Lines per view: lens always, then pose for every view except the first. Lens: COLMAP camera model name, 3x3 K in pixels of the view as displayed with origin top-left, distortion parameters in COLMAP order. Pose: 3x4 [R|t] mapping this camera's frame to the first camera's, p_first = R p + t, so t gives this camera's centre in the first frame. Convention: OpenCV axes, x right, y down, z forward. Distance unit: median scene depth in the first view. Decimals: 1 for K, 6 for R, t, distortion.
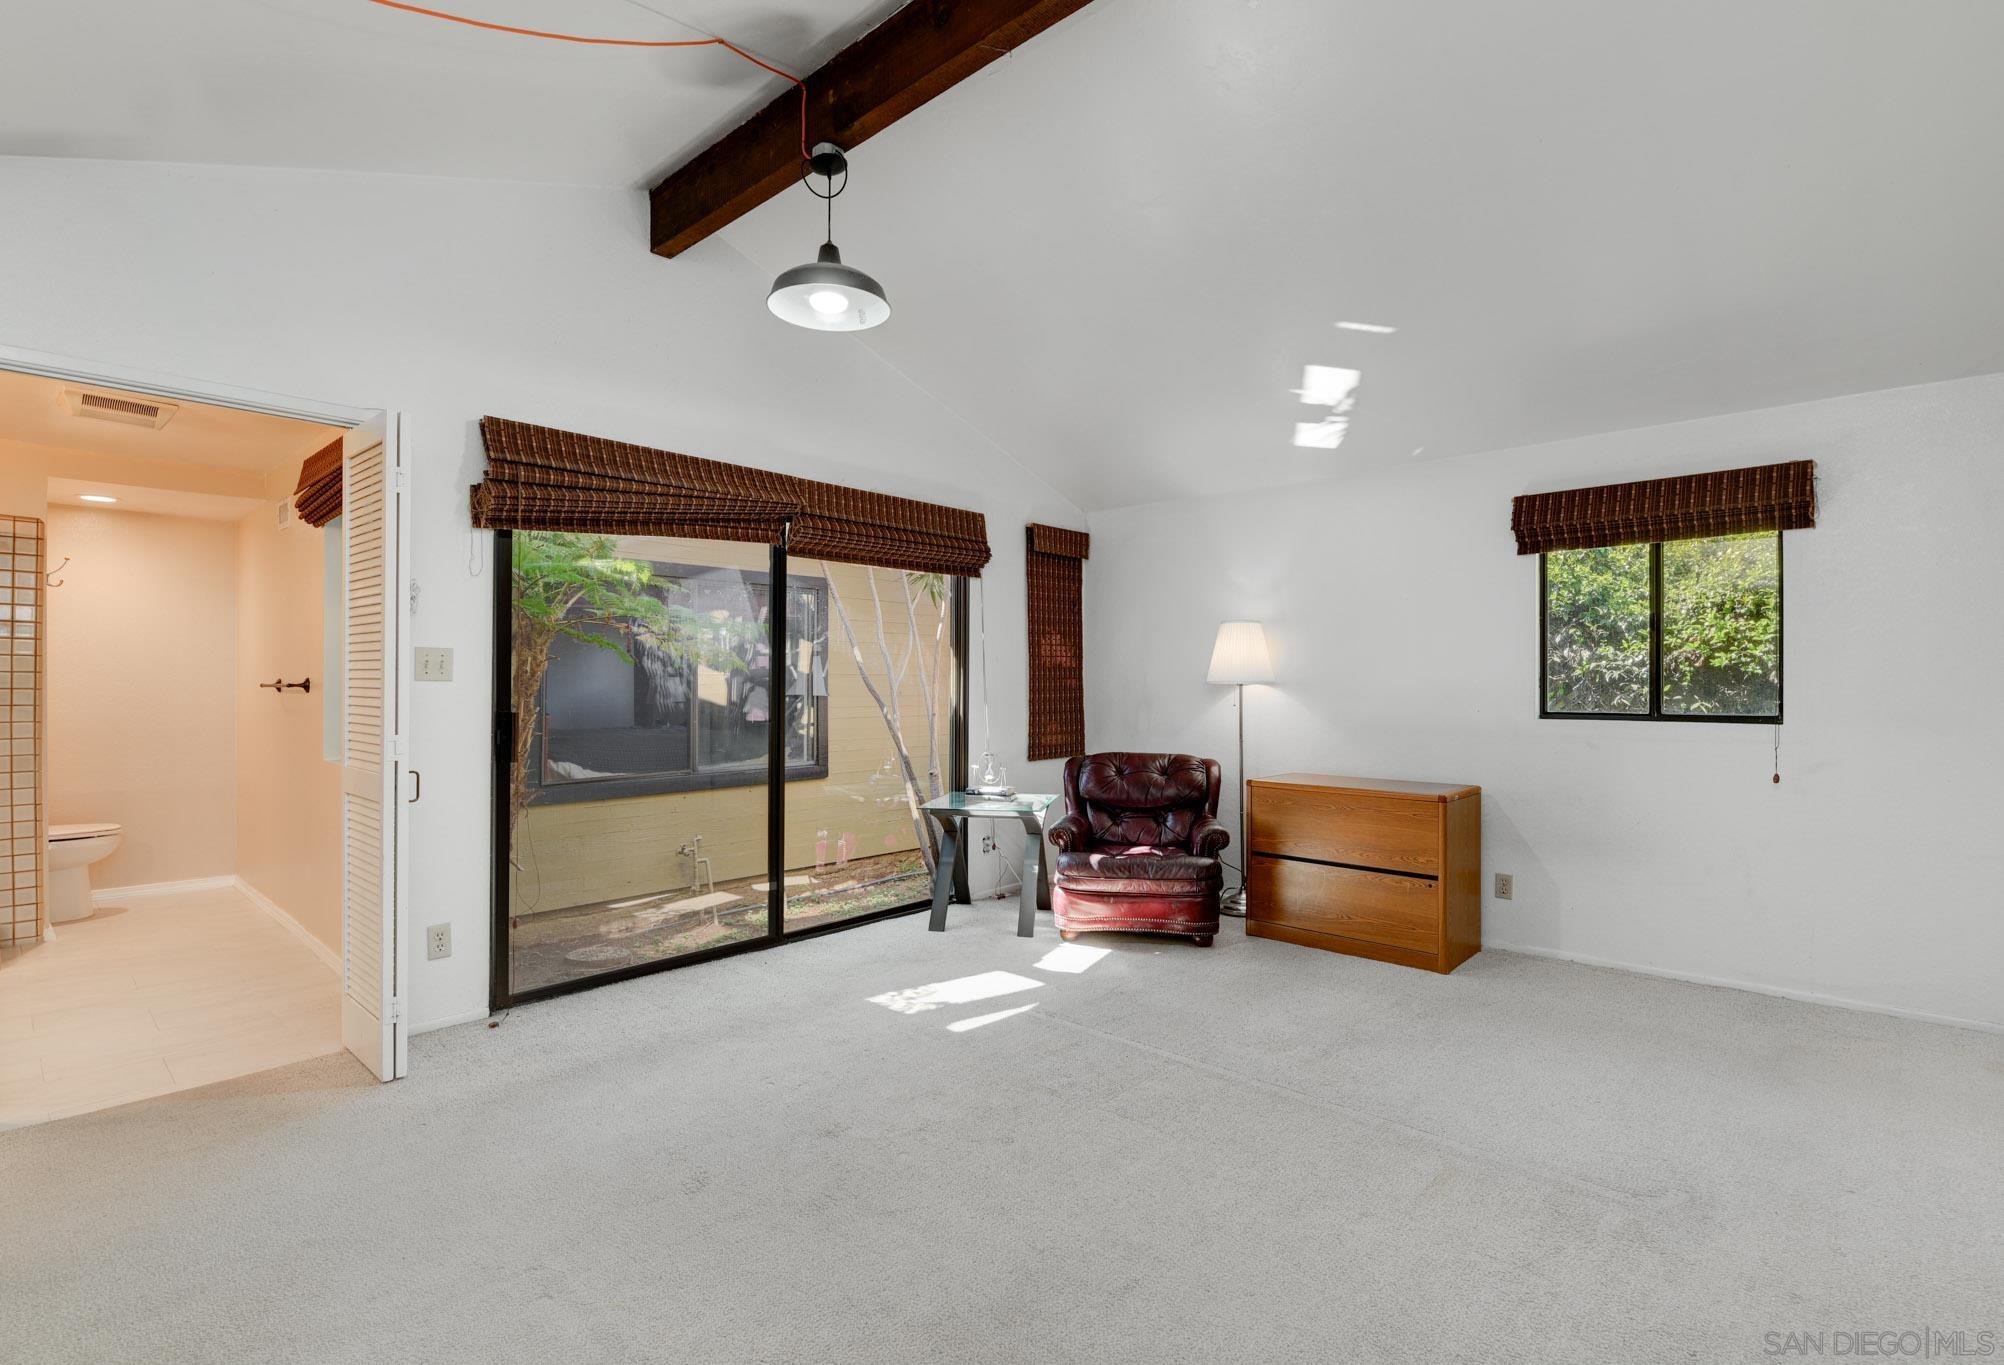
lens RADIAL K [[947.7, 0, 1002.0], [0, 947.7, 682.5], [0, 0, 1]] dist [0.016440, -0.000172]
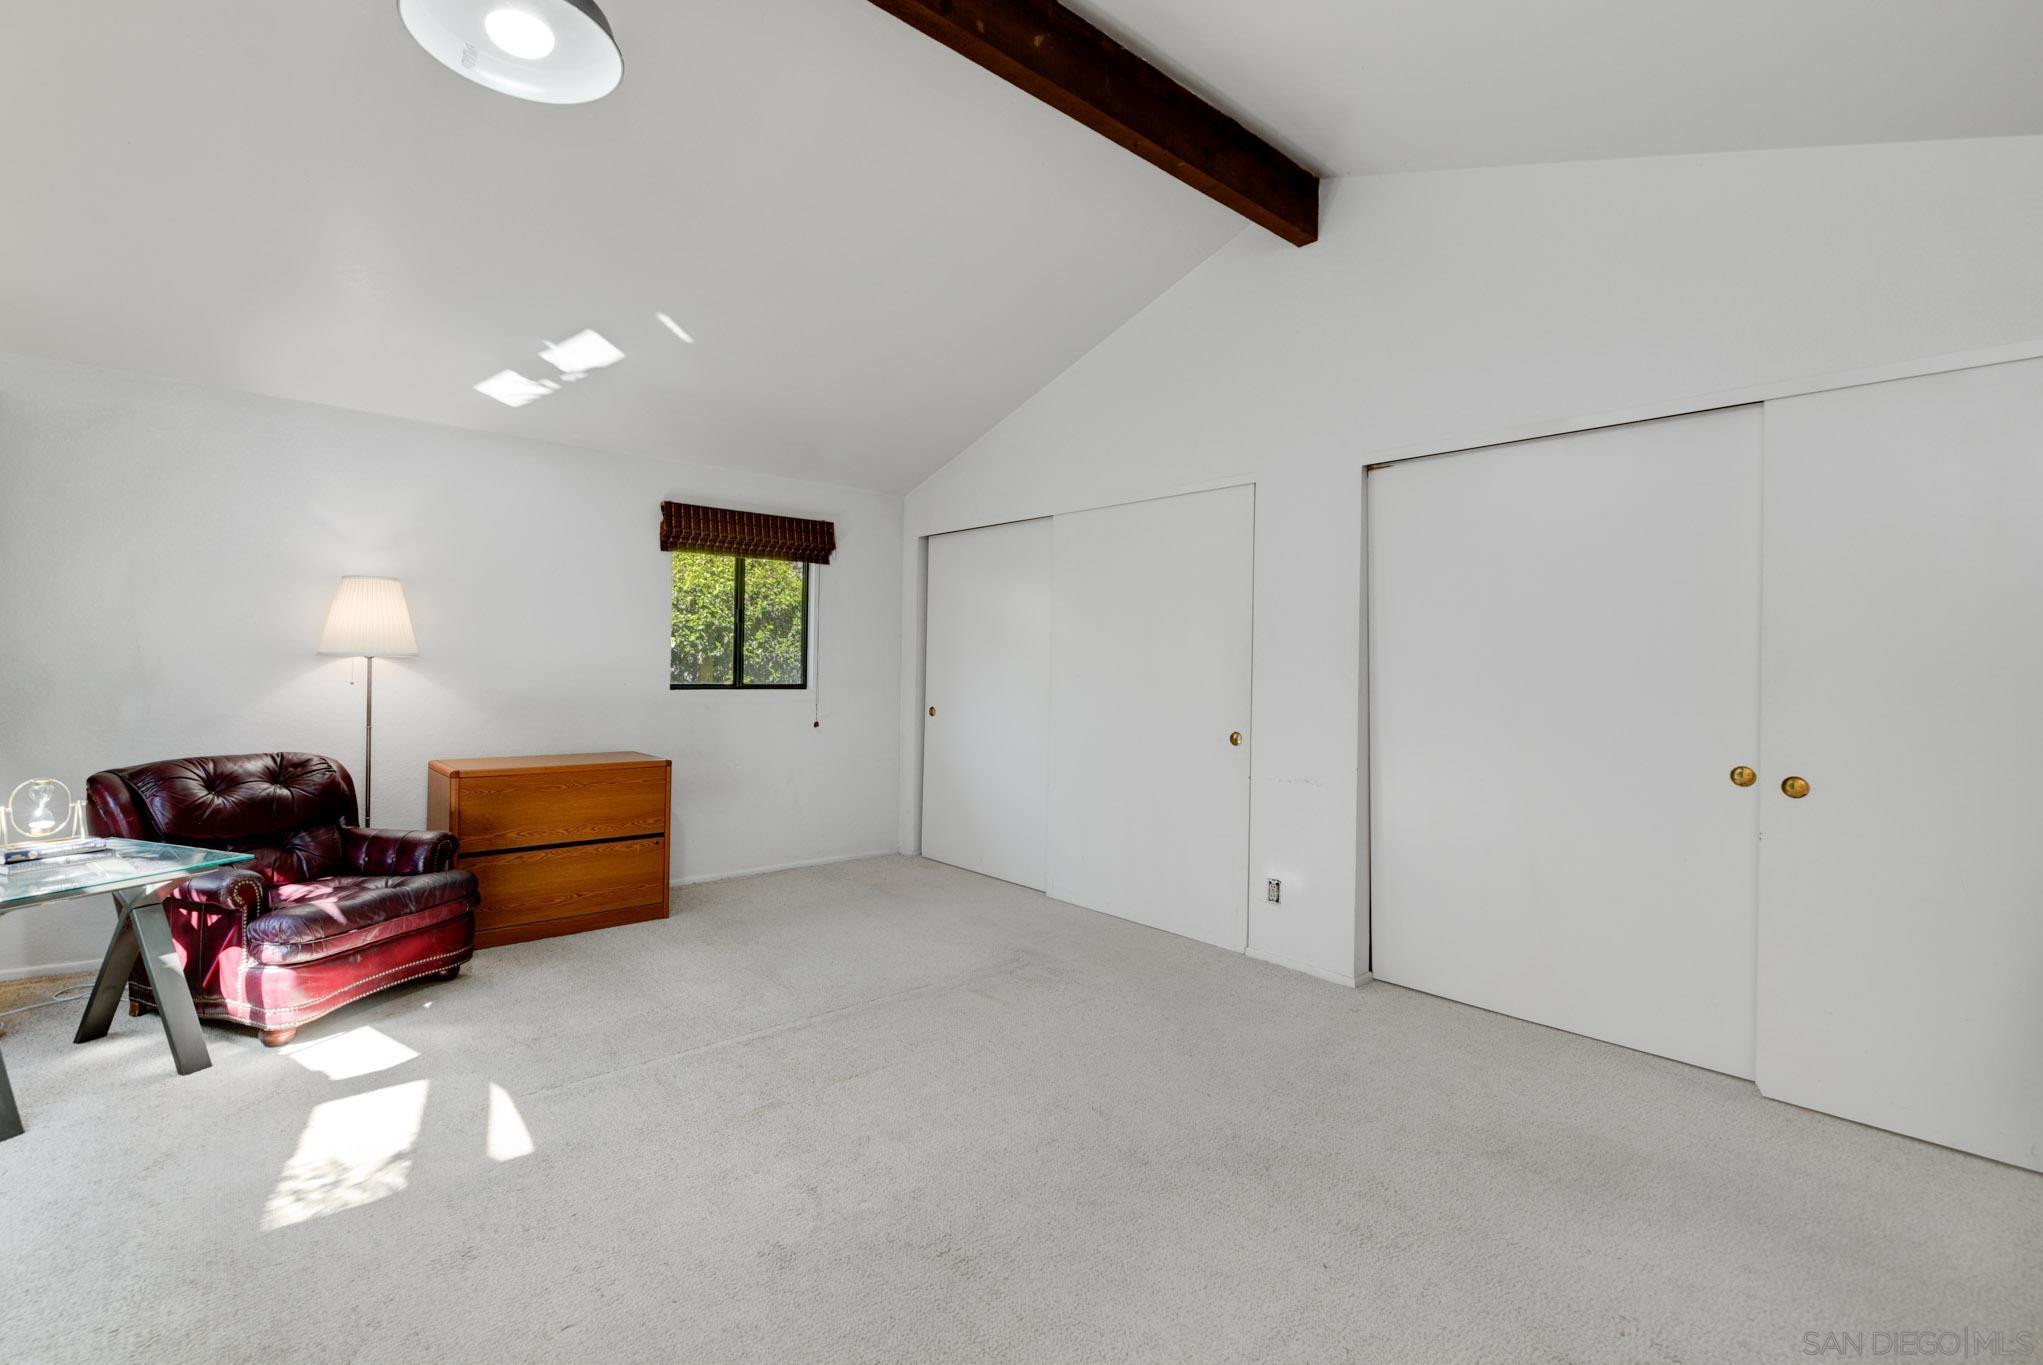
lens RADIAL K [[943.3, 0, 981.4], [0, 943.3, 656.0], [0, 0, 1]] dist [0.002268, -0.011705]
pose [[0.111871, 0.010388, 0.993668, -0.610897], [-0.018144, 0.999800, -0.008410, -0.001740], [-0.993557, -0.017088, 0.112037, 0.511183]]
